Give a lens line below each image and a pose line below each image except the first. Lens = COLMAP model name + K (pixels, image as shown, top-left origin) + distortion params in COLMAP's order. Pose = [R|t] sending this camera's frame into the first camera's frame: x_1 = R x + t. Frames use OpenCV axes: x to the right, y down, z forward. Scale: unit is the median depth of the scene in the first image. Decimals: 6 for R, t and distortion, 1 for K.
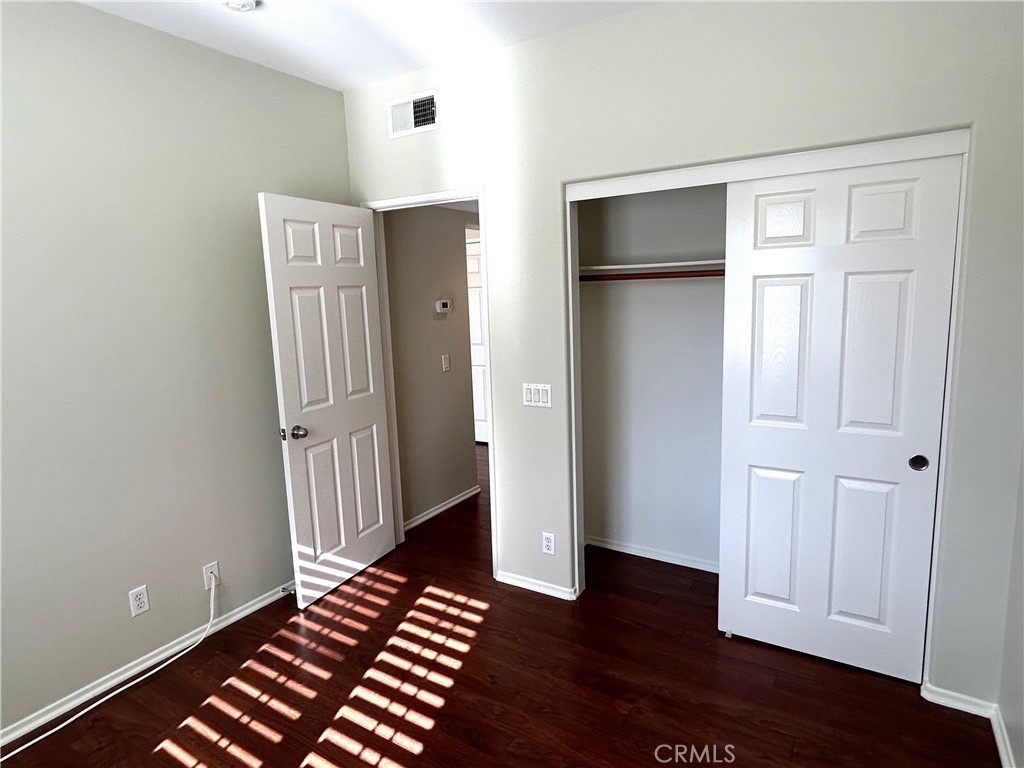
lens RADIAL K [[586.9, 0, 507.0], [0, 586.9, 387.9], [0, 0, 1]] dist [-0.002928, 0.004382]
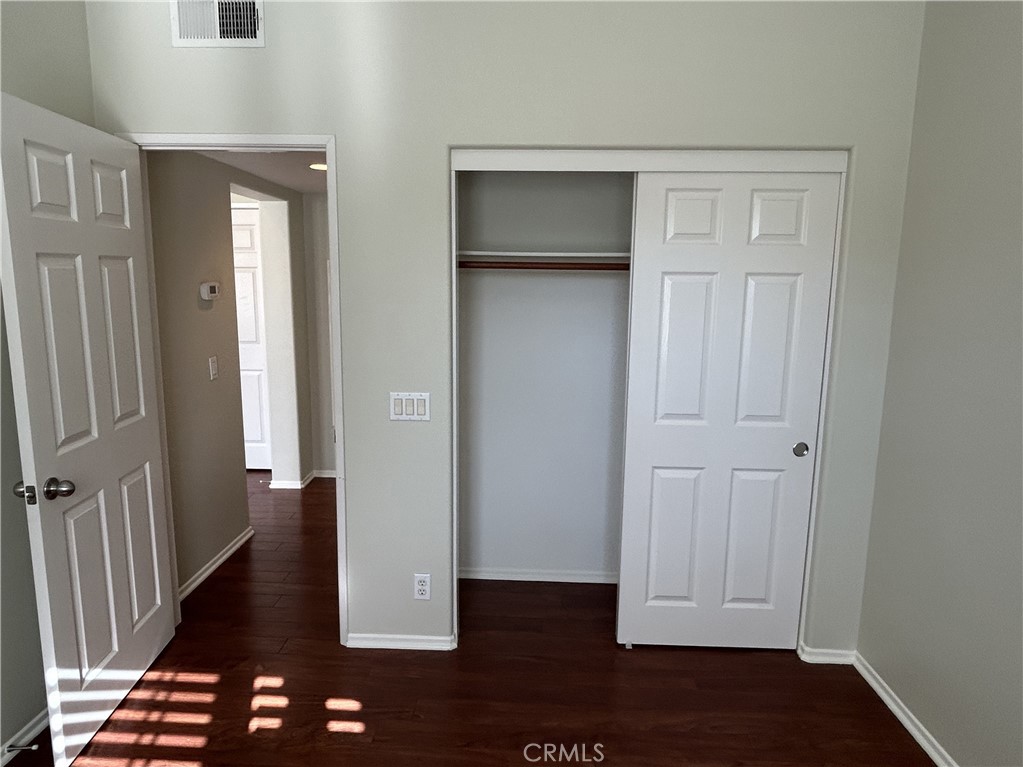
lens RADIAL K [[638.7, 0, 504.6], [0, 638.7, 383.4], [0, 0, 1]] dist [-0.005355, 0.004975]
pose [[0.866852, -0.039184, 0.497024, -0.269580], [0.041001, 0.999133, 0.007259, -0.020044], [-0.496877, 0.014086, 0.867706, 0.175214]]
